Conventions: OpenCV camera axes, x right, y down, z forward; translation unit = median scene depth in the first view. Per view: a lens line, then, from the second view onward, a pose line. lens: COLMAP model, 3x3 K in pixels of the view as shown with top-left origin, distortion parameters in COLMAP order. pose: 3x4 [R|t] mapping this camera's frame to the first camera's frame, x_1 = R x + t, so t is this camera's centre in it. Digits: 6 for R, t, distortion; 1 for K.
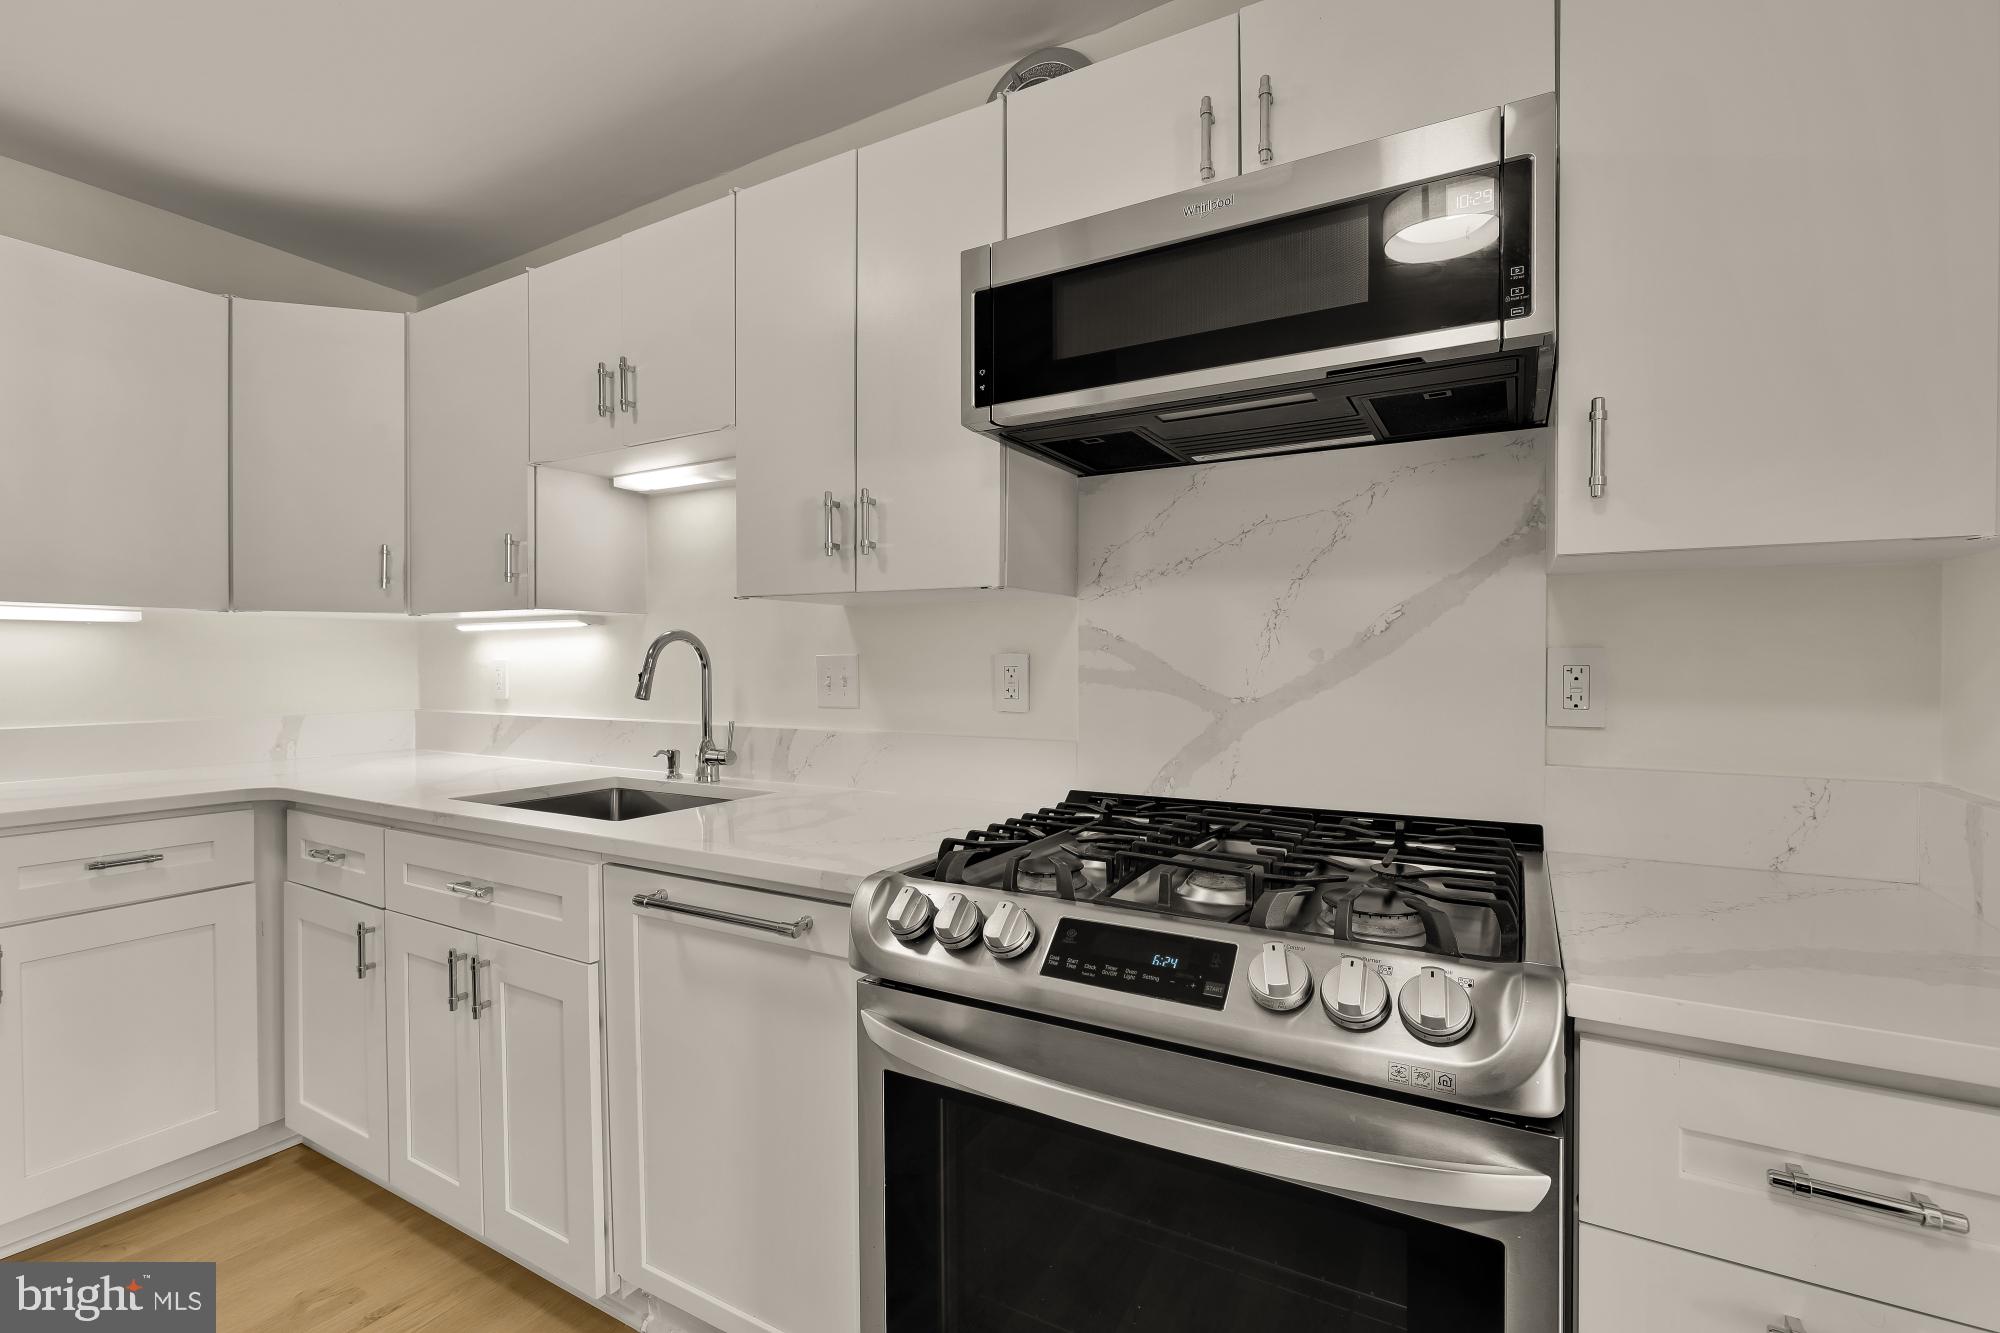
lens RADIAL K [[887.6, 0, 996.9], [0, 887.6, 667.3], [0, 0, 1]] dist [0.002018, -0.000223]
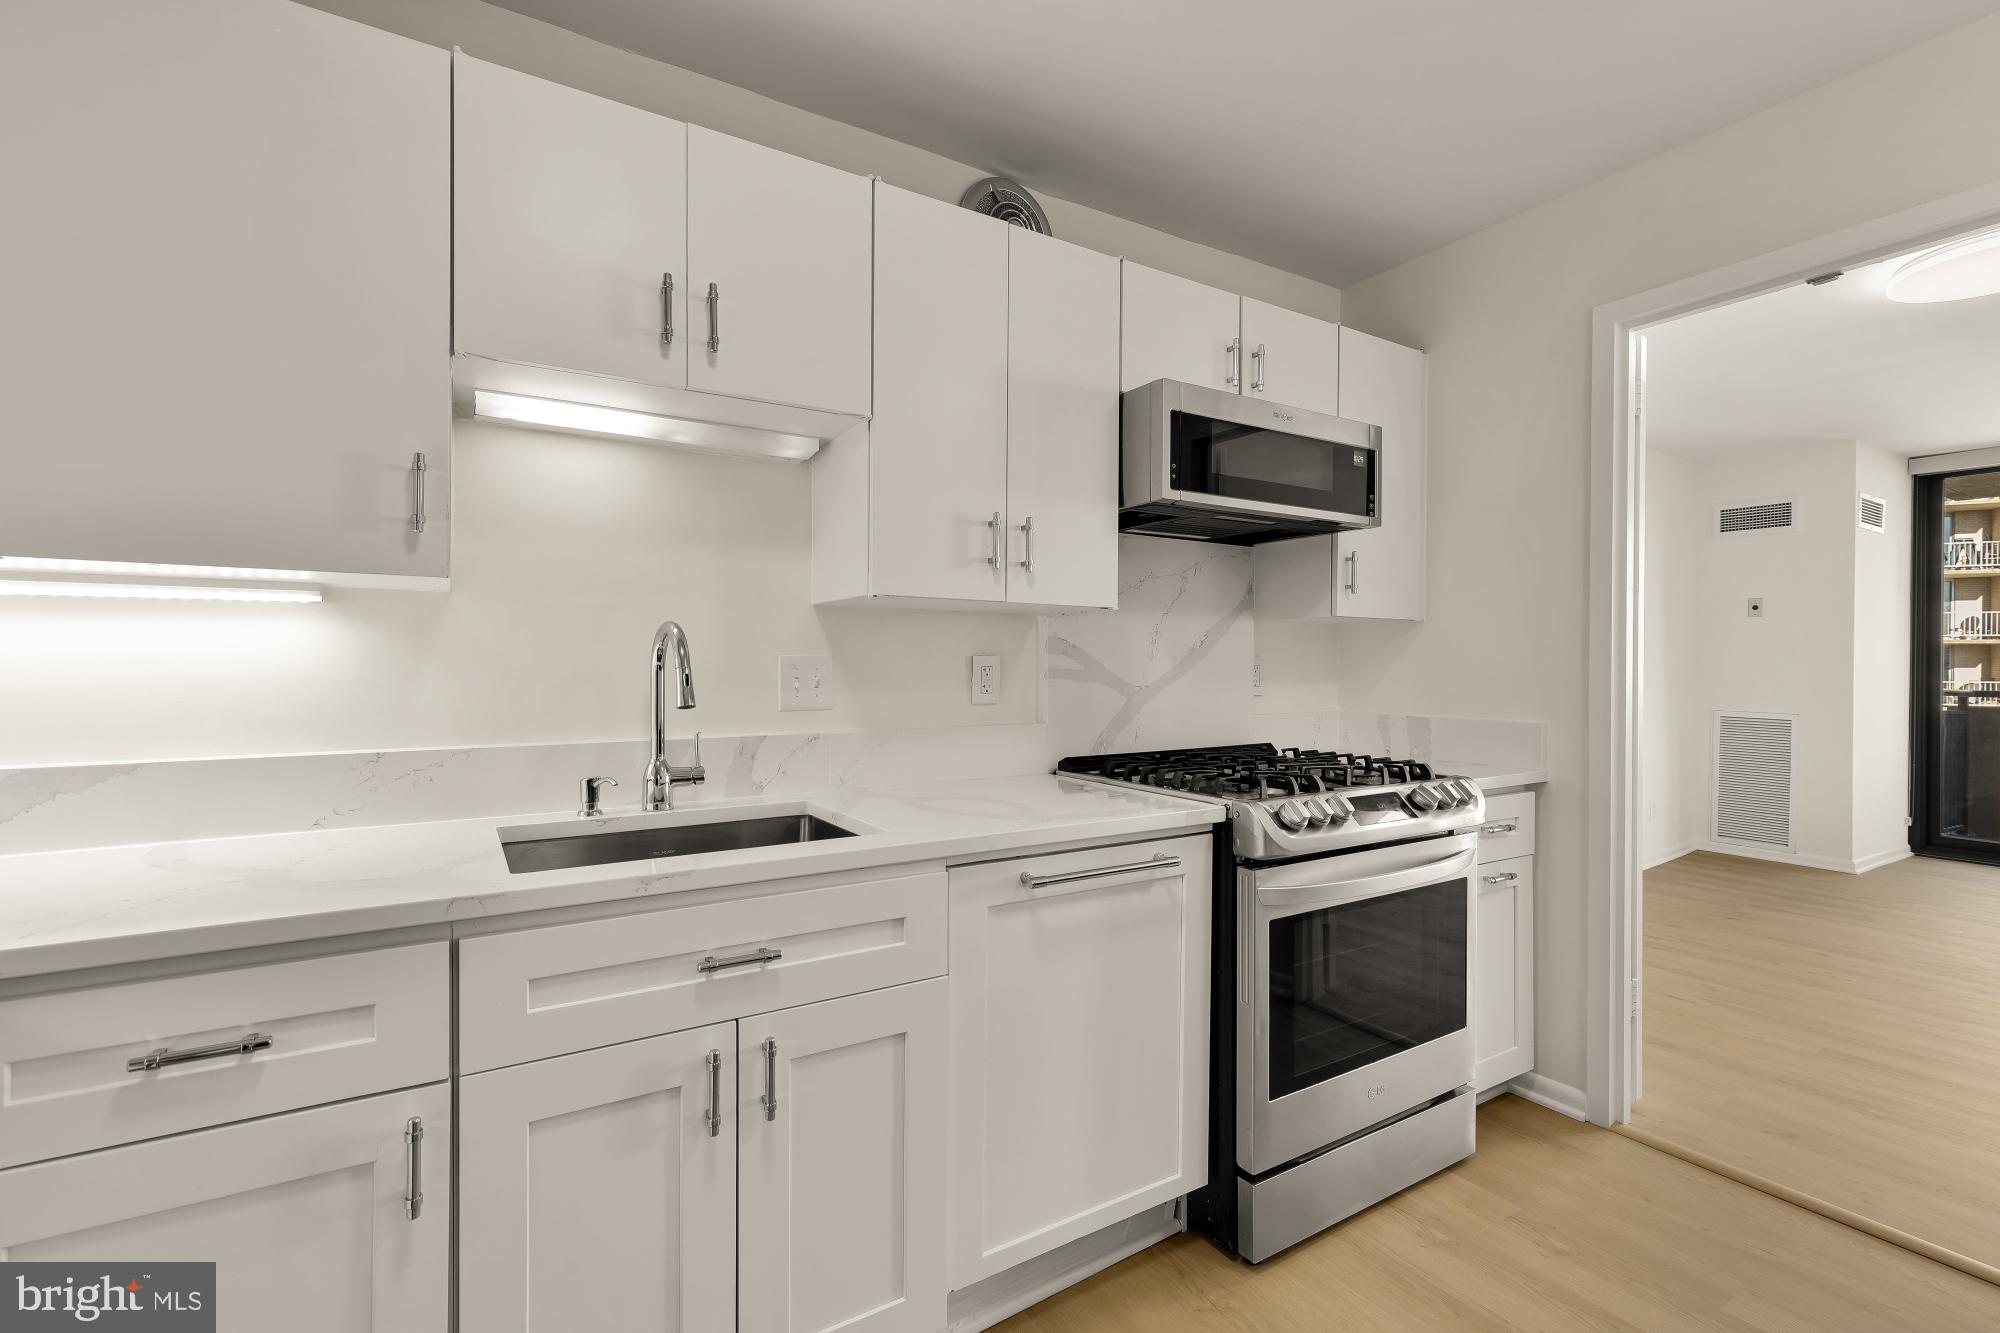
lens RADIAL K [[893.9, 0, 995.3], [0, 893.9, 664.5], [0, 0, 1]] dist [0.003365, -0.000142]
pose [[0.472452, 0.001169, 0.881356, -1.157029], [0.004364, 0.999984, -0.003665, 0.000862], [-0.881346, 0.005578, 0.472439, 0.446658]]
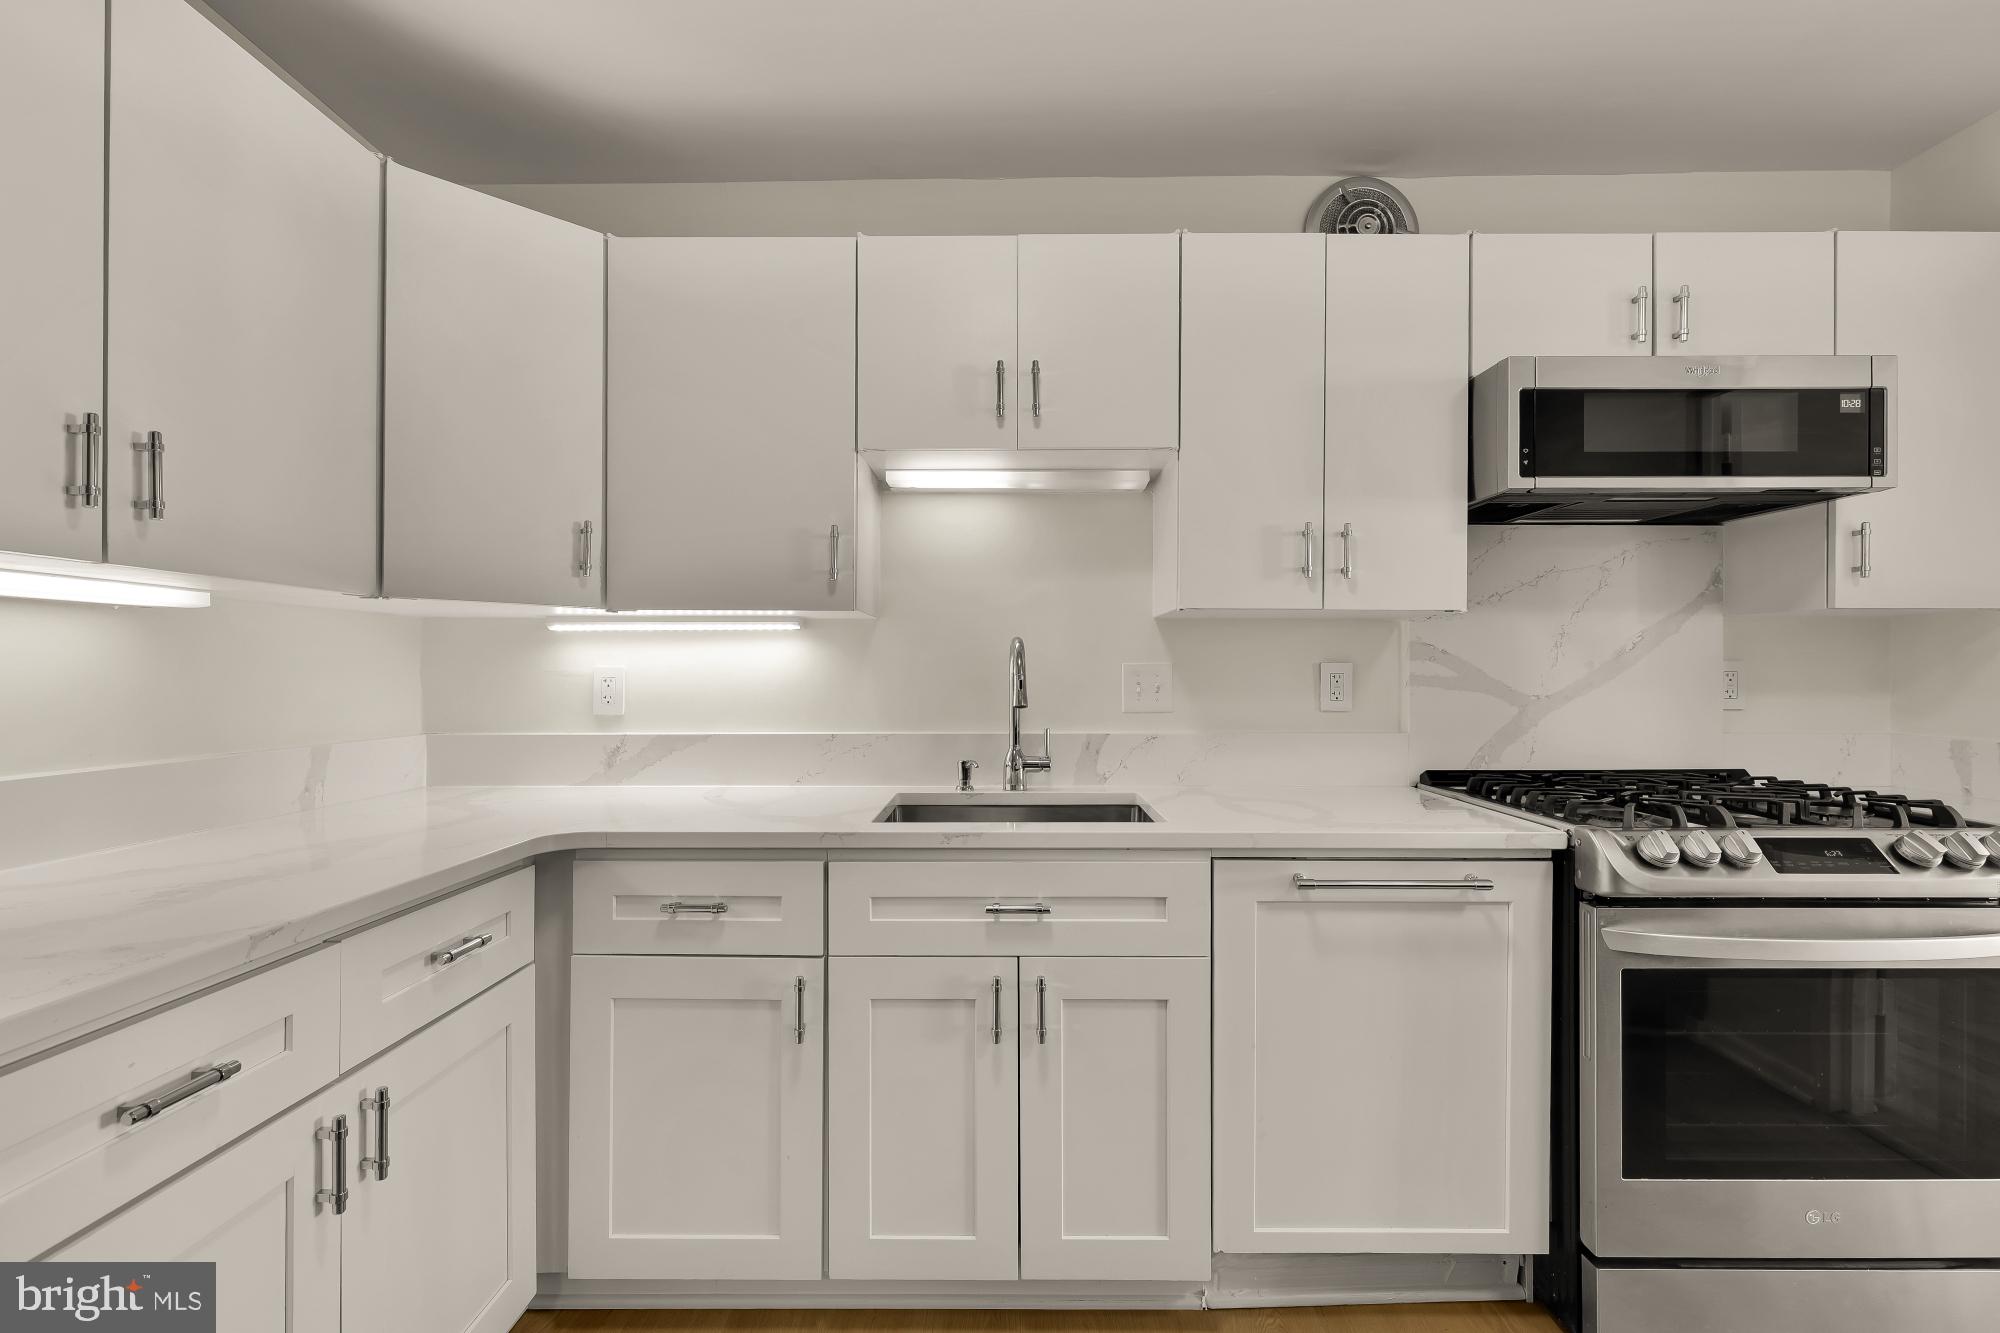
lens RADIAL K [[893.9, 0, 995.3], [0, 893.9, 664.5], [0, 0, 1]] dist [0.003365, -0.000142]
pose [[0.871312, 0.002802, 0.490722, -1.077874], [0.003147, 0.999931, -0.011298, -0.000830], [-0.490720, 0.011389, 0.871243, 0.181115]]
